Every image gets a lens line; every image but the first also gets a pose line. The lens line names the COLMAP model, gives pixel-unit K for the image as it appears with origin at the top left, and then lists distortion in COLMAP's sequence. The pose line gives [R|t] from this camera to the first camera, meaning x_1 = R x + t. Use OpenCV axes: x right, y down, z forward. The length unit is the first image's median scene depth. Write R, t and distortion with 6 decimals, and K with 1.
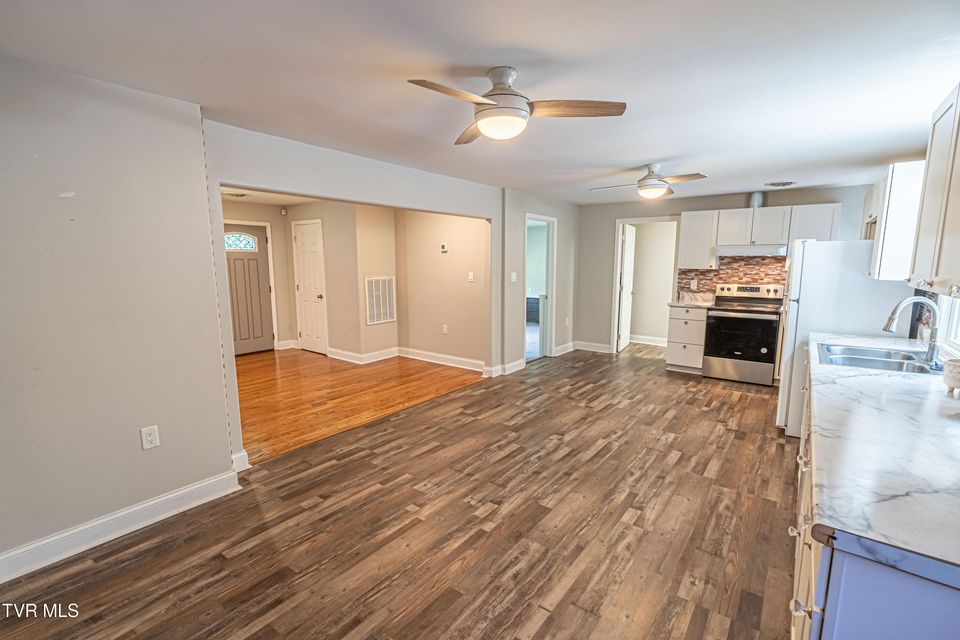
lens RADIAL K [[435.4, 0, 475.2], [0, 435.4, 325.6], [0, 0, 1]] dist [-0.003762, 0.000024]
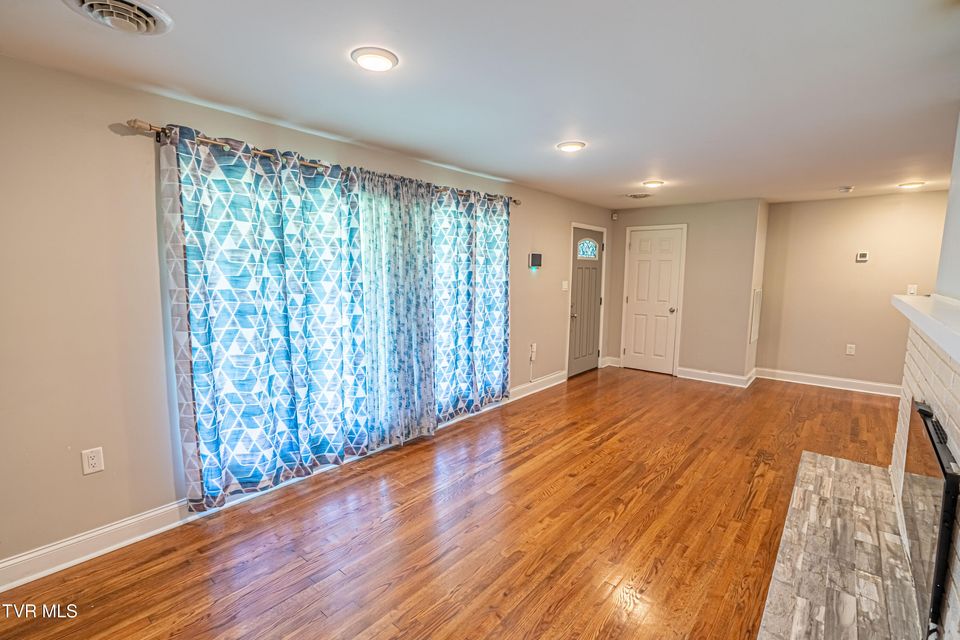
lens RADIAL K [[439.7, 0, 475.0], [0, 439.7, 323.8], [0, 0, 1]] dist [-0.003799, 0.000601]
pose [[0.998056, 0.013469, -0.060856, -0.831817], [-0.015069, 0.999551, -0.025914, -0.010105], [0.060480, 0.026780, 0.997810, 0.084706]]
